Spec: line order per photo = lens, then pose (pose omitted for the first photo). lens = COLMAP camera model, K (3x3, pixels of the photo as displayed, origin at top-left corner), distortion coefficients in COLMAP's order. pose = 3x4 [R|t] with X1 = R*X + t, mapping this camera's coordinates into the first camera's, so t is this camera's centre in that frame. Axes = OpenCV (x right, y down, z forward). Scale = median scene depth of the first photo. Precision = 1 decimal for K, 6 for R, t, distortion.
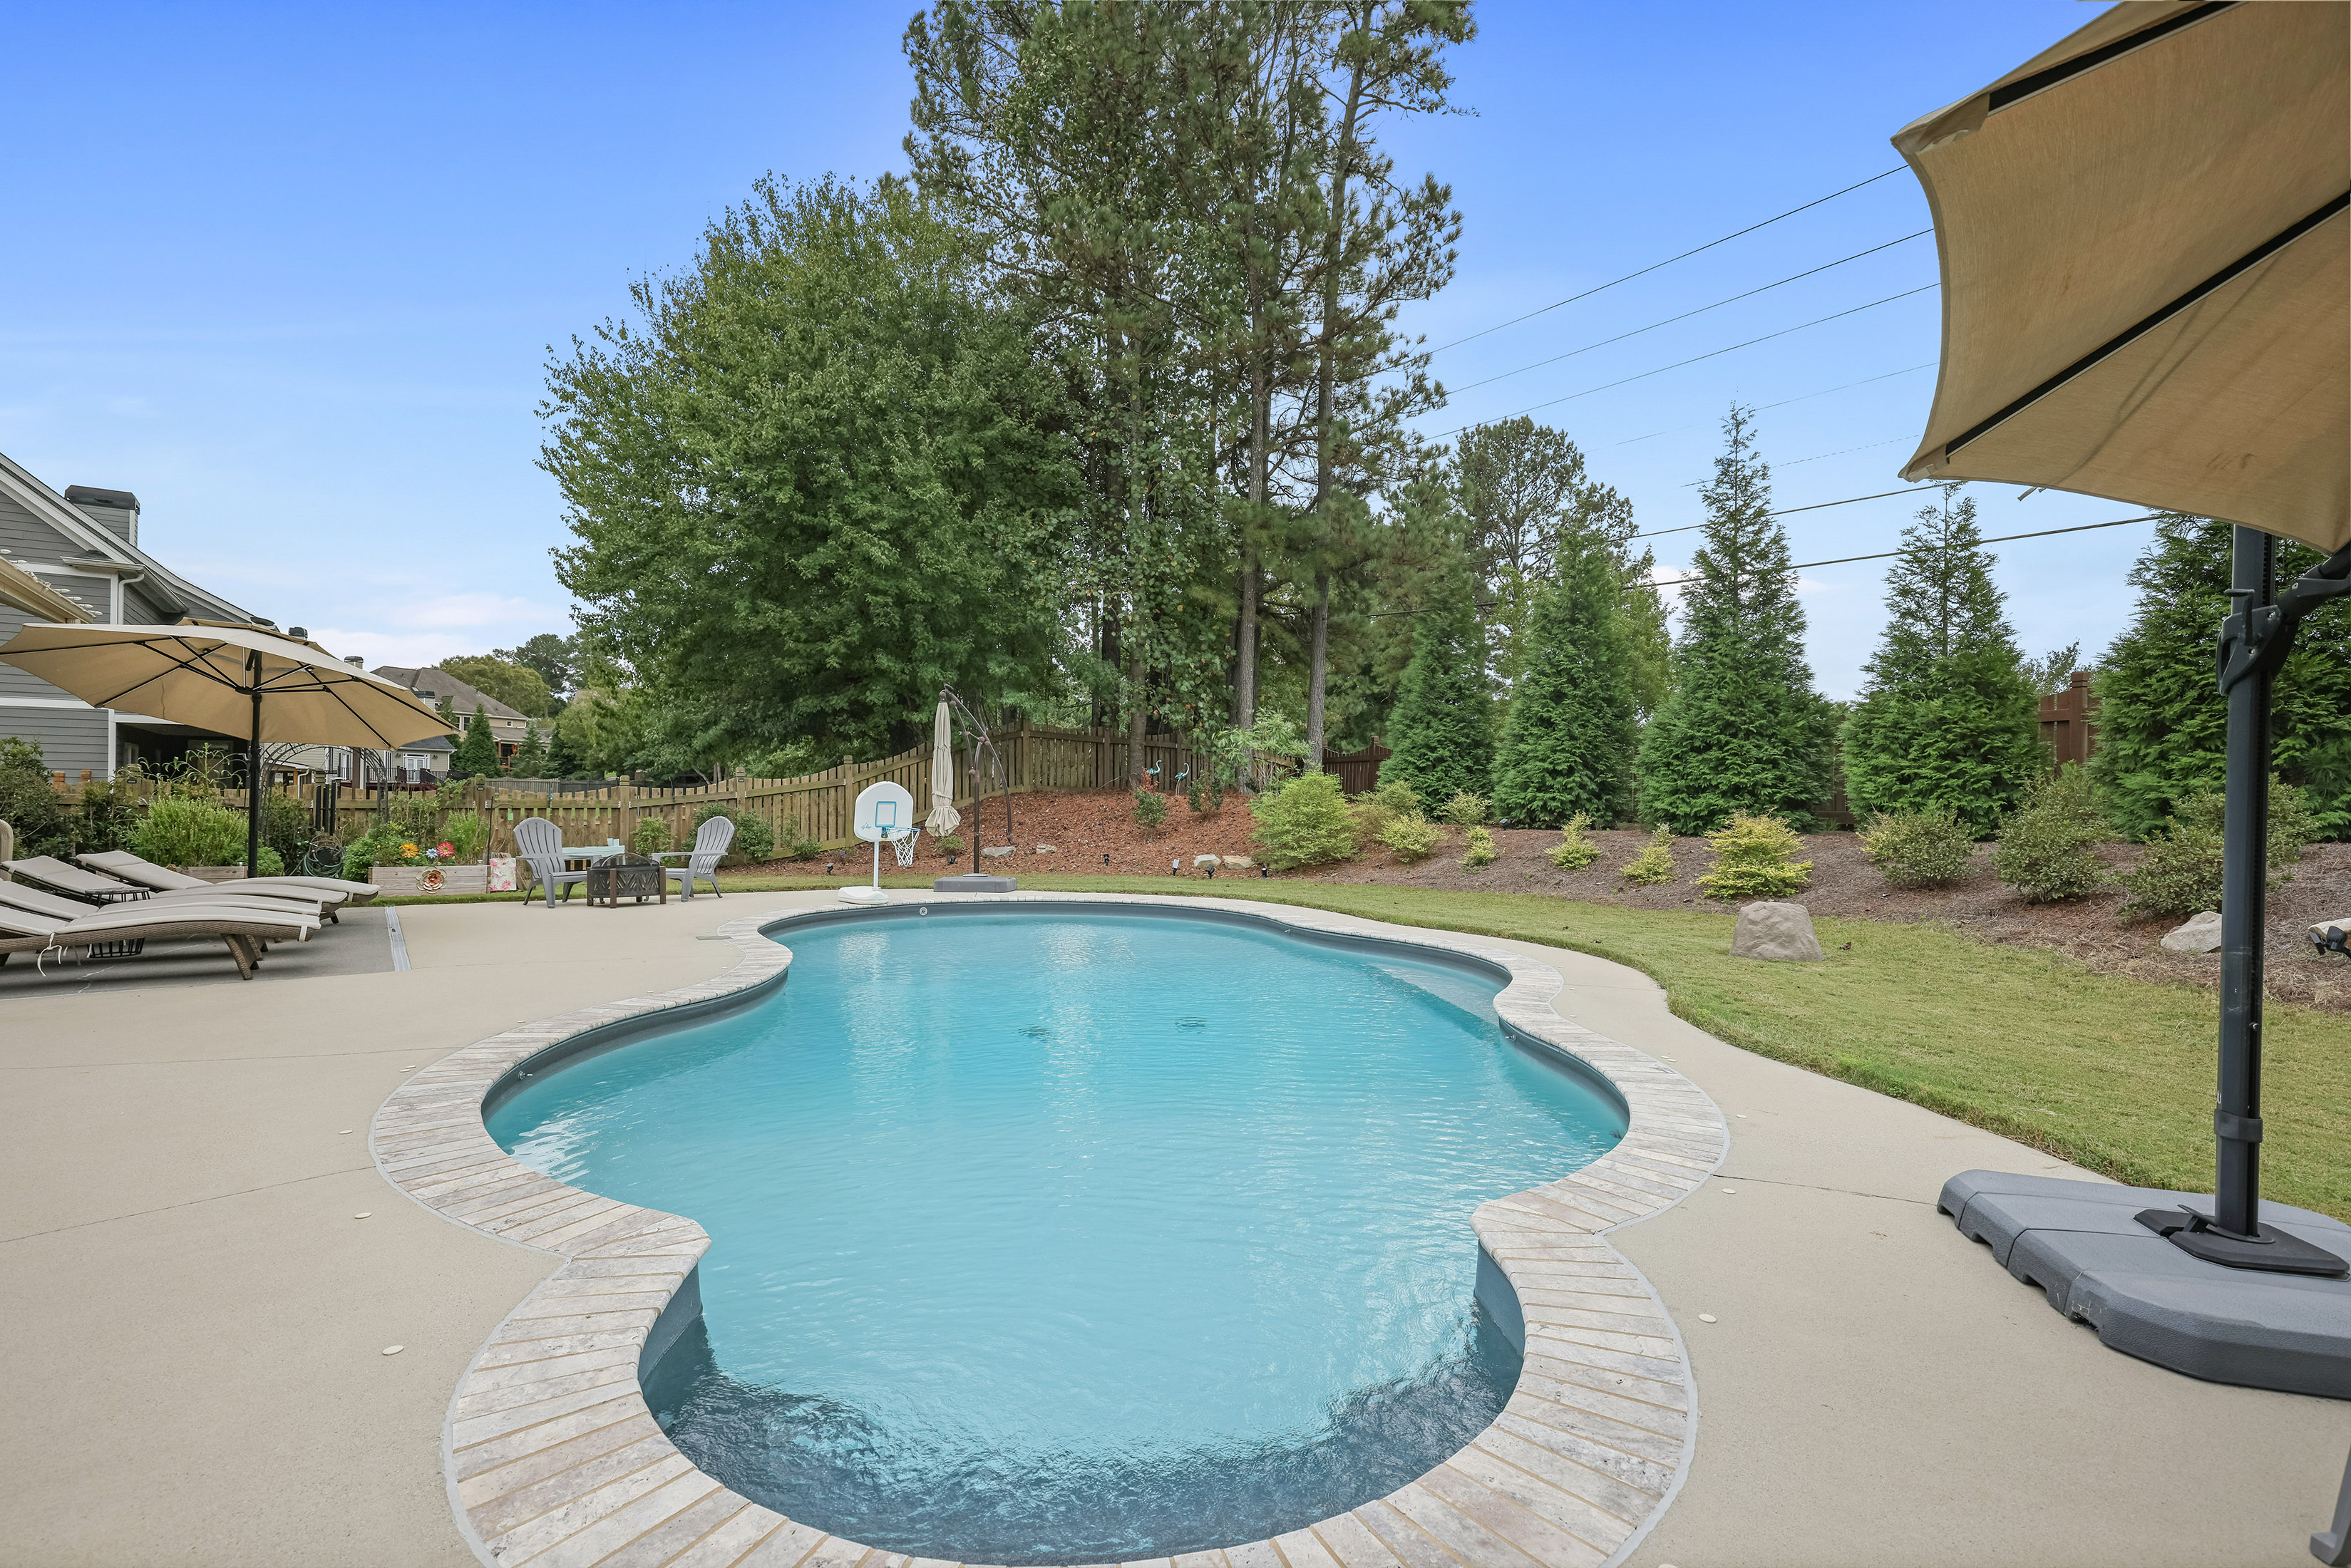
lens RADIAL K [[1104.2, 0, 1182.7], [0, 1104.2, 784.4], [0, 0, 1]] dist [0.003650, 0.000460]
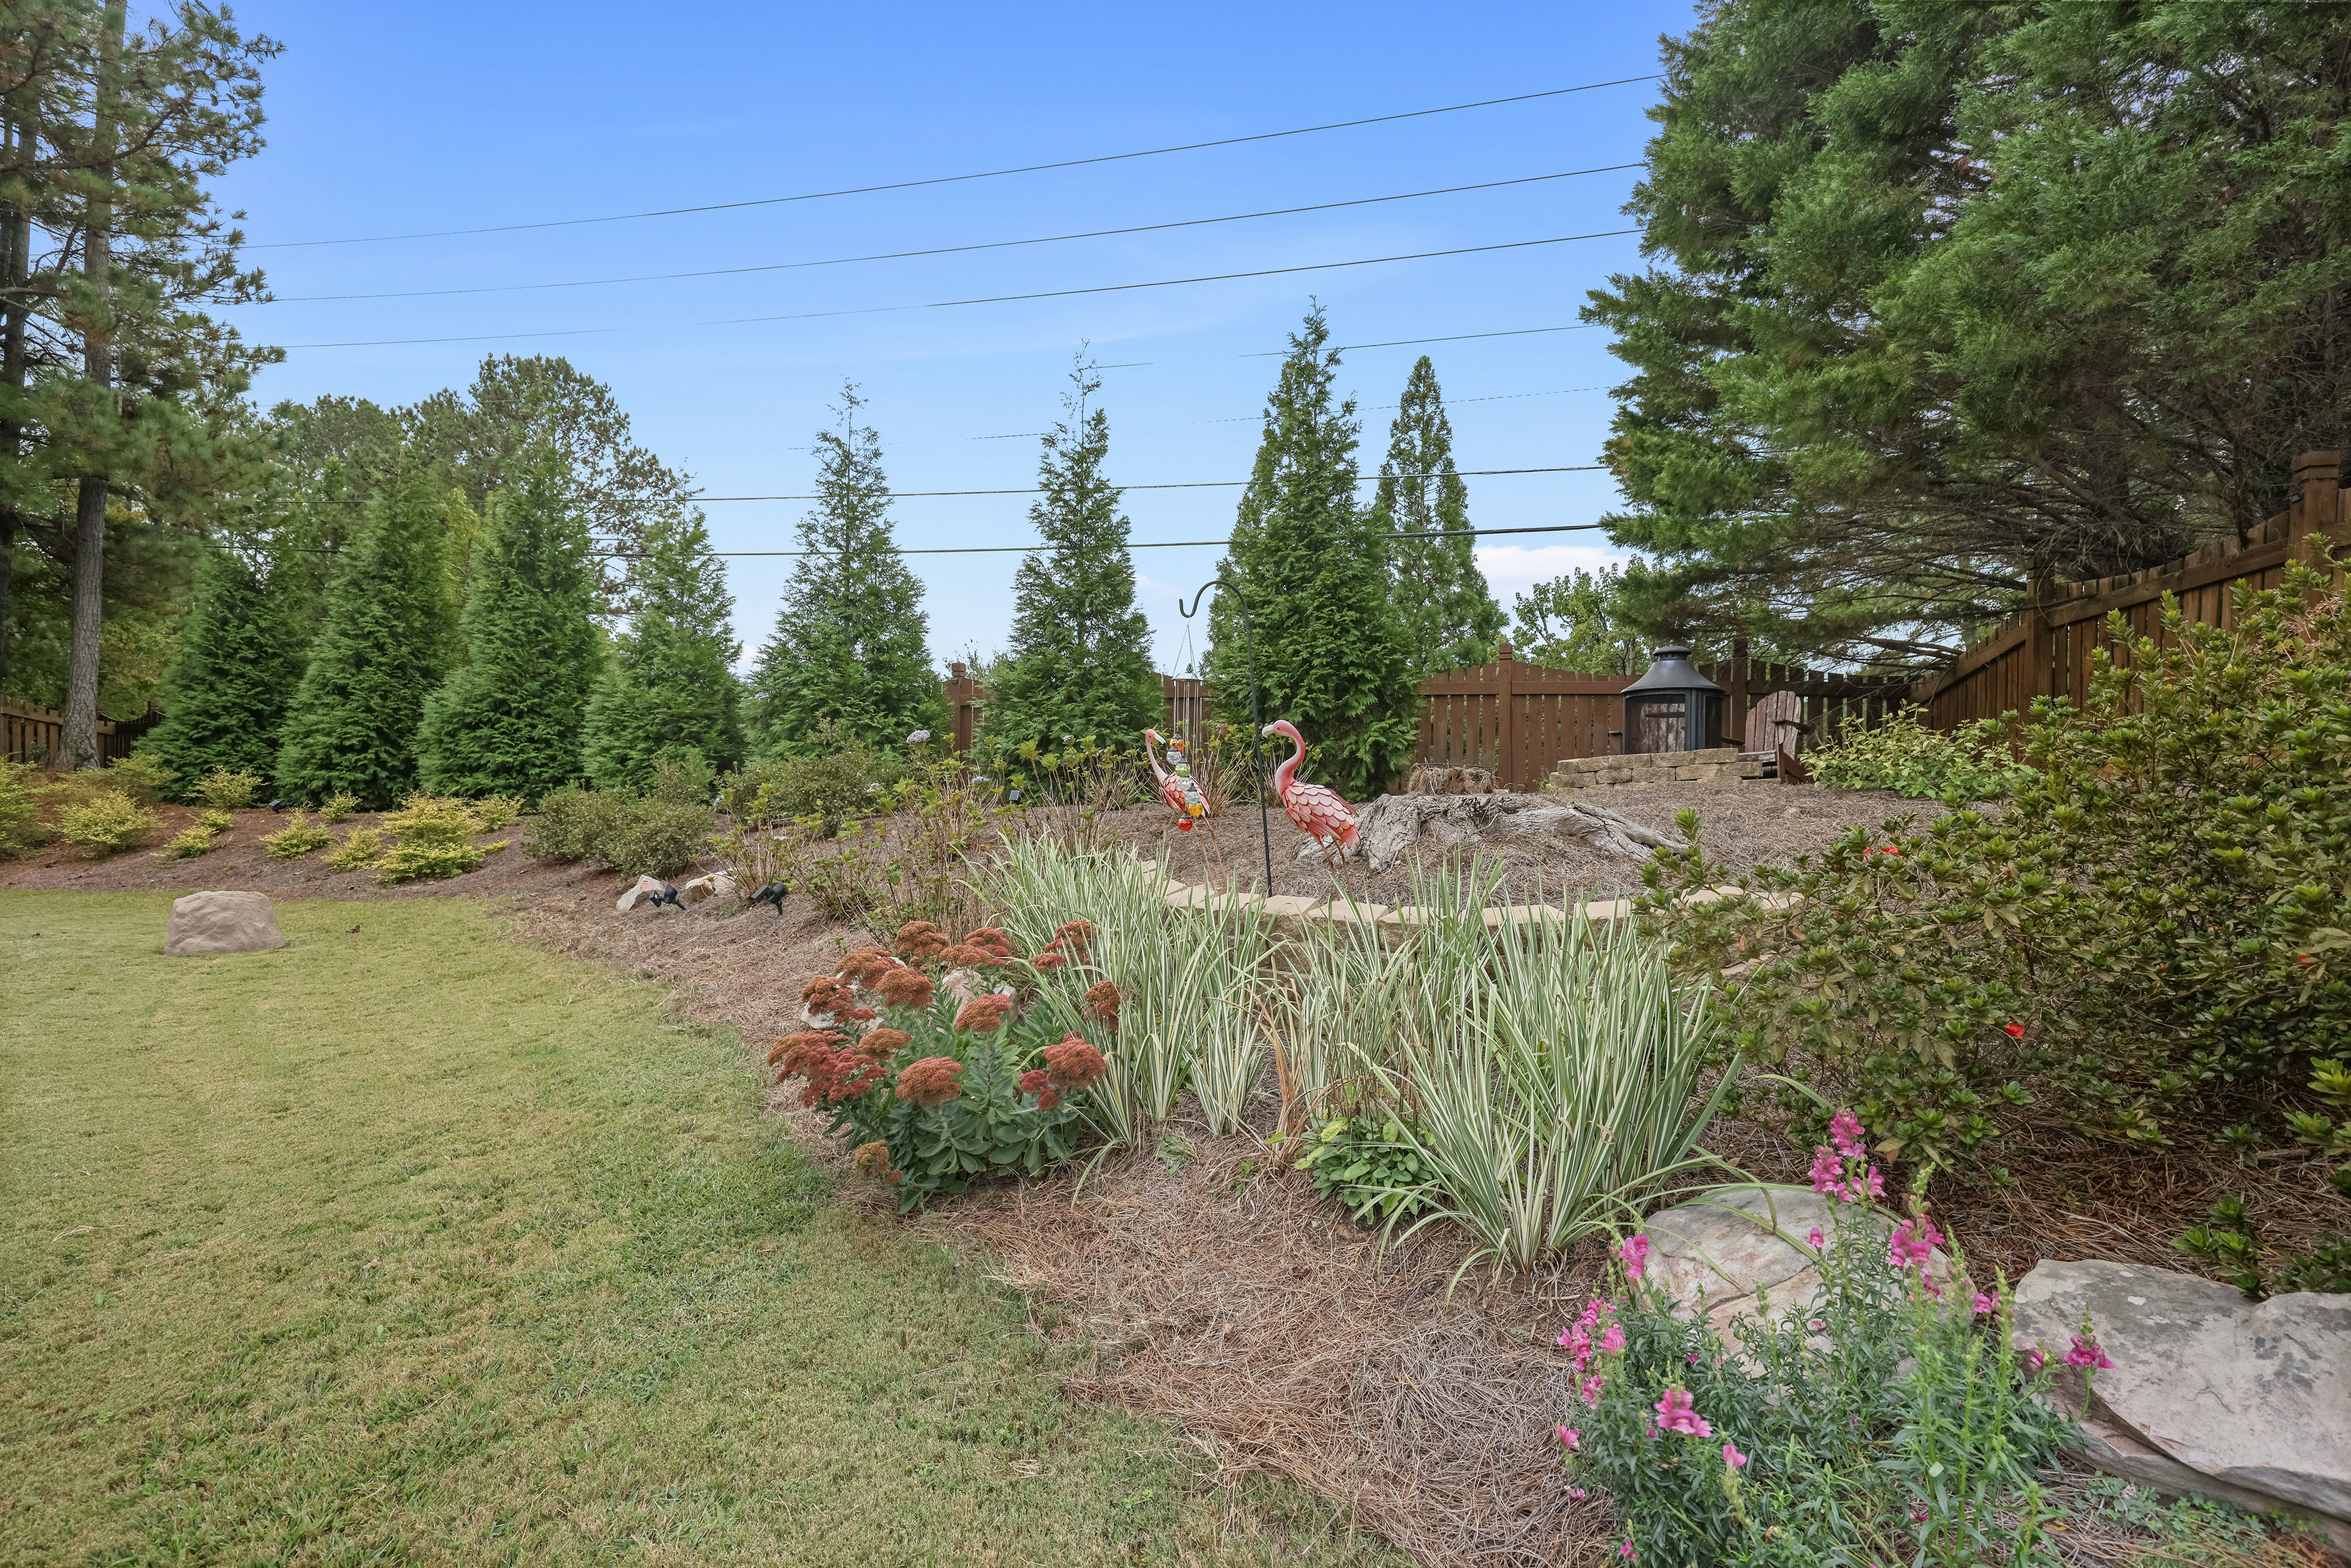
lens RADIAL K [[1104.2, 0, 1180.8], [0, 1104.2, 793.4], [0, 0, 1]] dist [0.003650, 0.000460]
pose [[0.739483, -0.008732, 0.673119, 0.228222], [-0.010950, 0.999628, 0.024997, -0.003544], [-0.673087, -0.025856, 0.739112, -0.104379]]
